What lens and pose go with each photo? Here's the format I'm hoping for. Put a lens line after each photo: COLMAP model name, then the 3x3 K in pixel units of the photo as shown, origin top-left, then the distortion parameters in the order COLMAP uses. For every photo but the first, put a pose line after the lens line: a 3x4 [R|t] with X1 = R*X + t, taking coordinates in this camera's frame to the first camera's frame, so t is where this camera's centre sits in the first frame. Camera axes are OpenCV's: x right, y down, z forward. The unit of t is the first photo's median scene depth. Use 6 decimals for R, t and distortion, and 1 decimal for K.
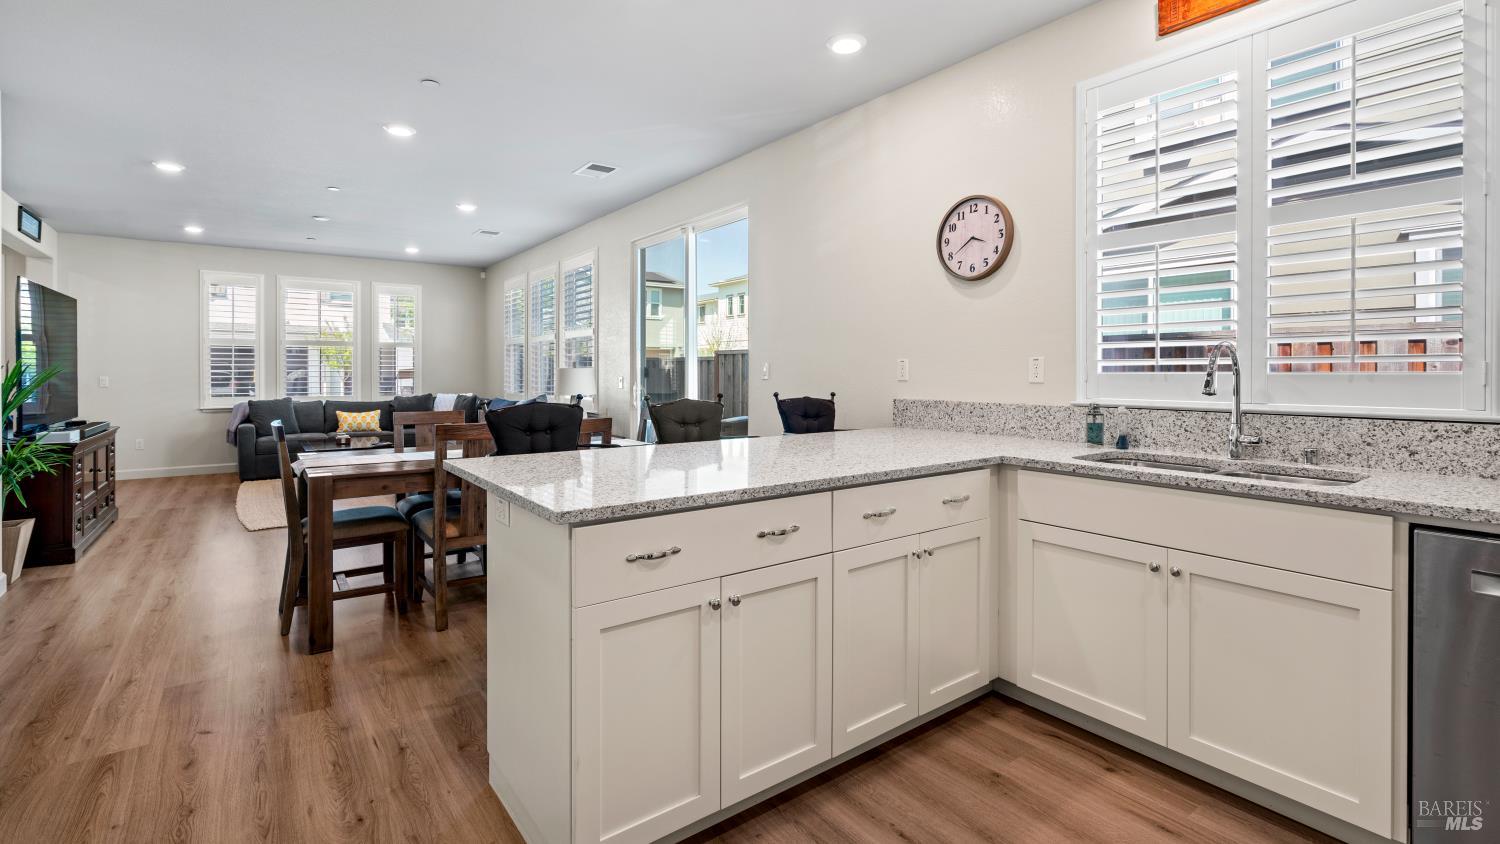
lens RADIAL K [[679.7, 0, 738.9], [0, 679.7, 372.6], [0, 0, 1]] dist [-0.001684, -0.000493]
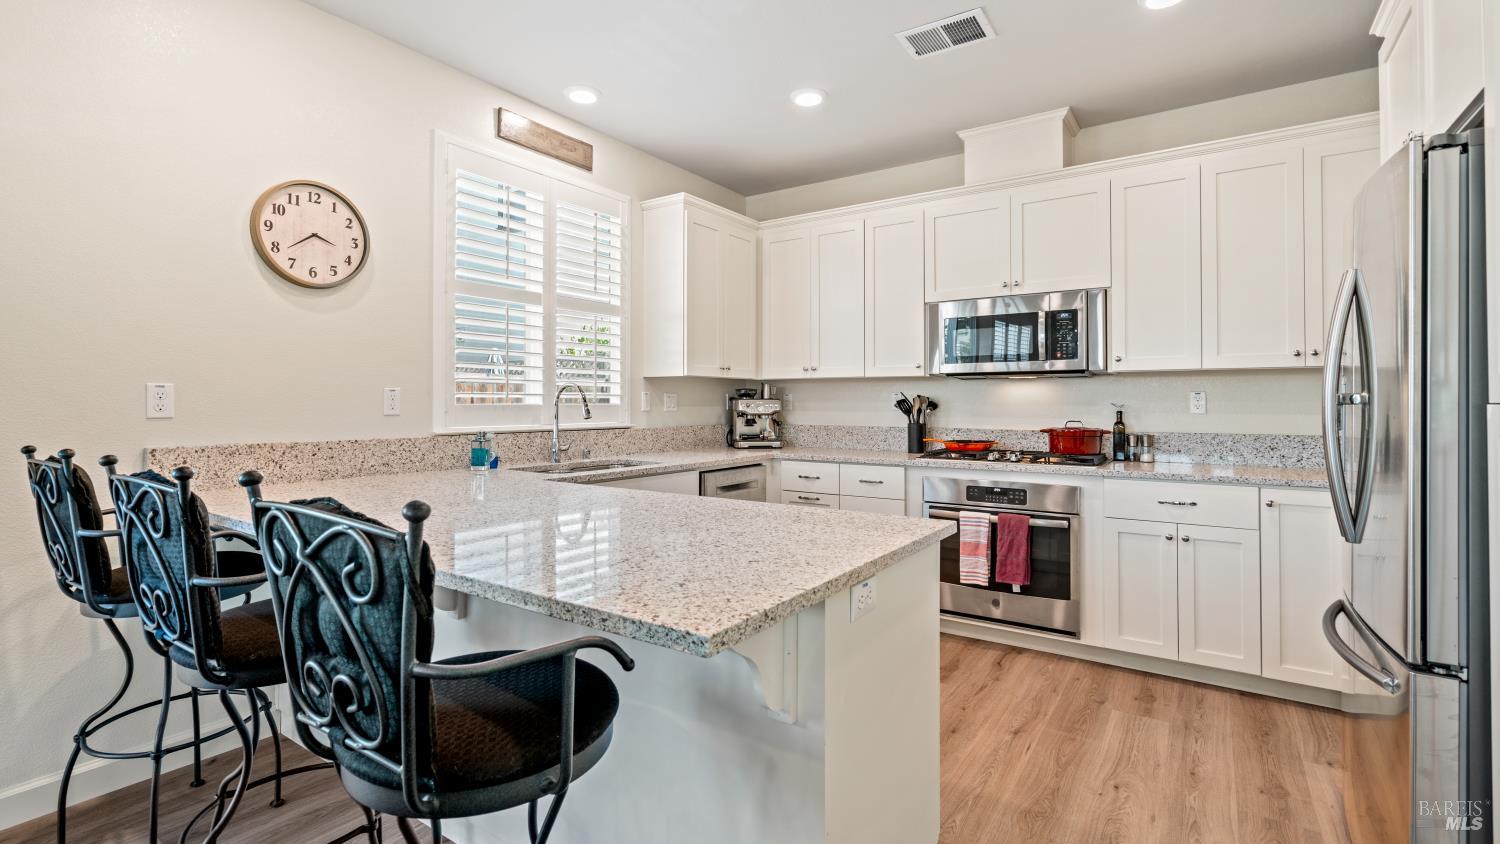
lens RADIAL K [[679.7, 0, 751.4], [0, 679.7, 408.8], [0, 0, 1]] dist [-0.001684, -0.000493]
pose [[-0.328579, 0.000654, 0.944476, -0.596221], [0.007767, 0.999968, 0.002010, 0.008133], [-0.944445, 0.007996, -0.328573, 0.810486]]
